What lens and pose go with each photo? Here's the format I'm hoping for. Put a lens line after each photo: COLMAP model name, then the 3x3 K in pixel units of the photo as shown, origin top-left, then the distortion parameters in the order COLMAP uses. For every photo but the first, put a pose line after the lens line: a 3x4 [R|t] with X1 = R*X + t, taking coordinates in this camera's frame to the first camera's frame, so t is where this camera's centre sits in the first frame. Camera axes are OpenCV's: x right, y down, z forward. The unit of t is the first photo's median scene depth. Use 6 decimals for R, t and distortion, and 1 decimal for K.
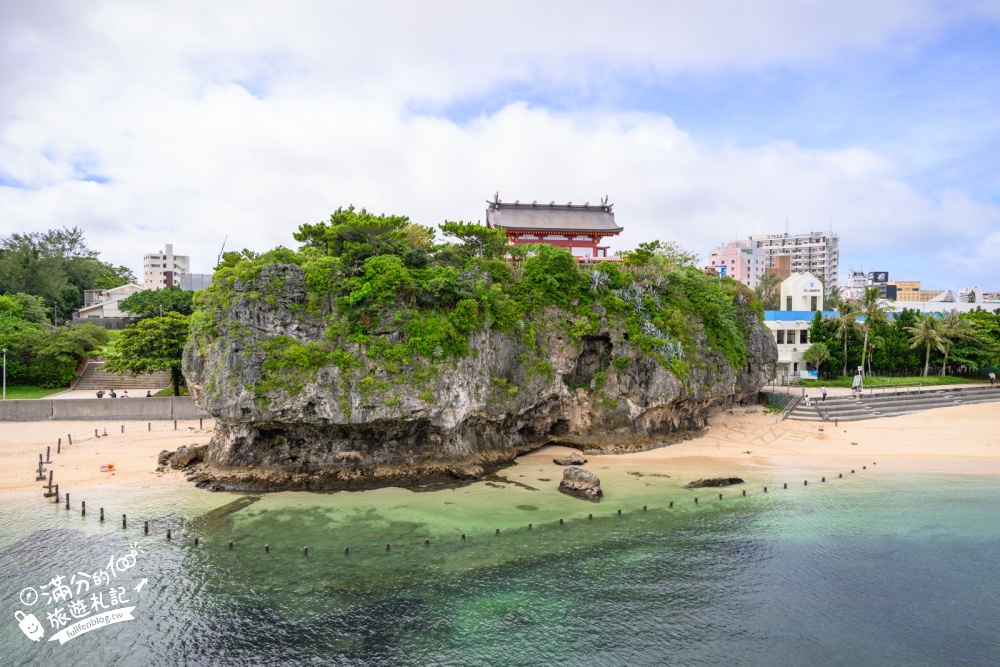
lens RADIAL K [[675.6, 0, 505.1], [0, 675.6, 340.5], [0, 0, 1]] dist [0.000733, -0.001071]
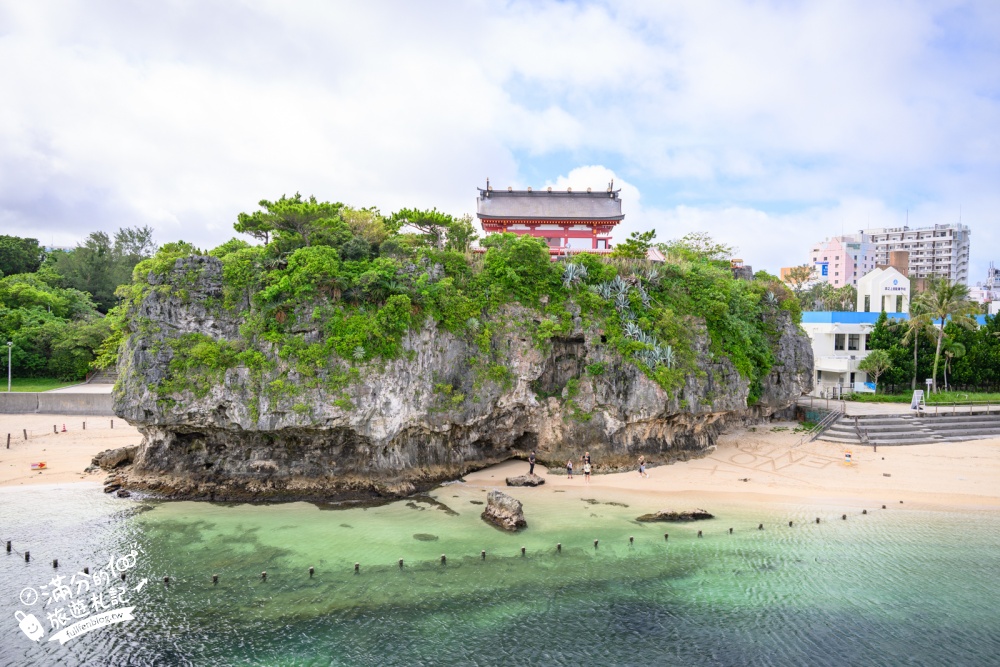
lens RADIAL K [[675.6, 0, 501.4], [0, 675.6, 338.8], [0, 0, 1]] dist [0.000733, -0.001071]
pose [[0.986658, 0.014792, -0.162134, 0.194645], [-0.015130, 0.999885, -0.000850, -0.003585], [0.162103, 0.003292, 0.986768, 0.126578]]
